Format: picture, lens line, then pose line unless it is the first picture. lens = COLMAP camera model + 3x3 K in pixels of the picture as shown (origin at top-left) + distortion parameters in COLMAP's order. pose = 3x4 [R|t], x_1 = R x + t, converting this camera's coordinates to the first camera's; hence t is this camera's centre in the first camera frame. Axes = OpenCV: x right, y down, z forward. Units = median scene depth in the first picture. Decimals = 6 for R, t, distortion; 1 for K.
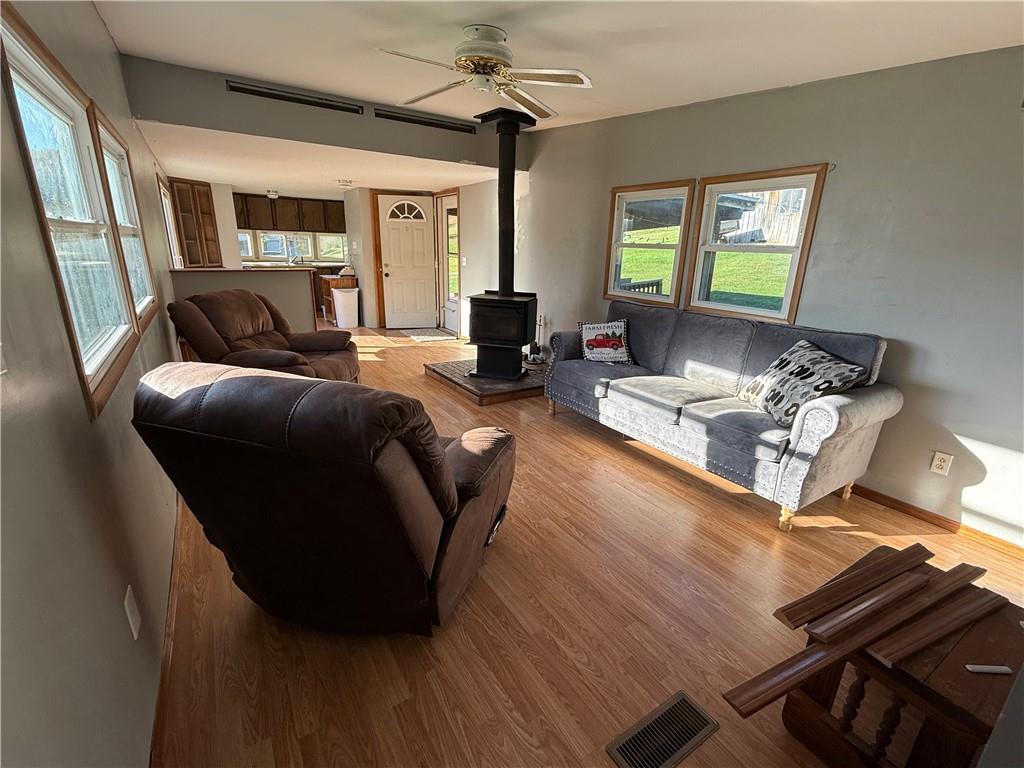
lens RADIAL K [[467.4, 0, 507.9], [0, 467.4, 383.0], [0, 0, 1]] dist [0.000182, -0.000013]
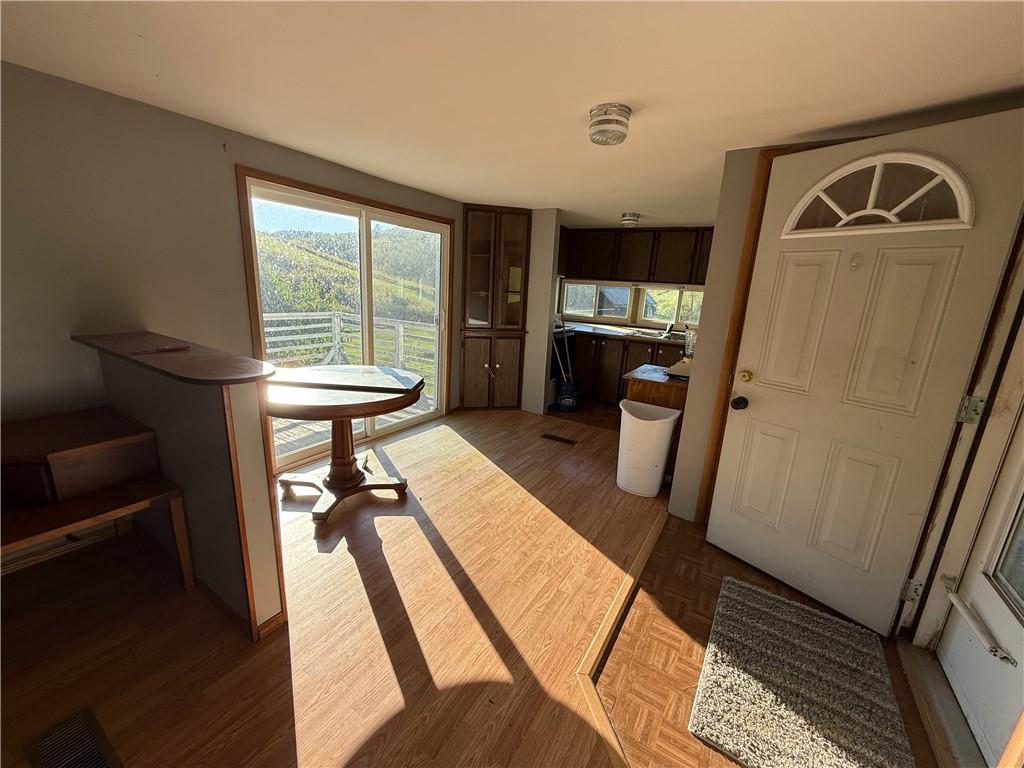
lens RADIAL K [[406.2, 0, 509.9], [0, 406.2, 380.9], [0, 0, 1]] dist [0.001535, 0.000168]
pose [[0.430245, 0.210426, -0.877844, -0.080789], [-0.309470, 0.947904, 0.075544, -0.220228], [0.848008, 0.239164, 0.472951, 0.736061]]
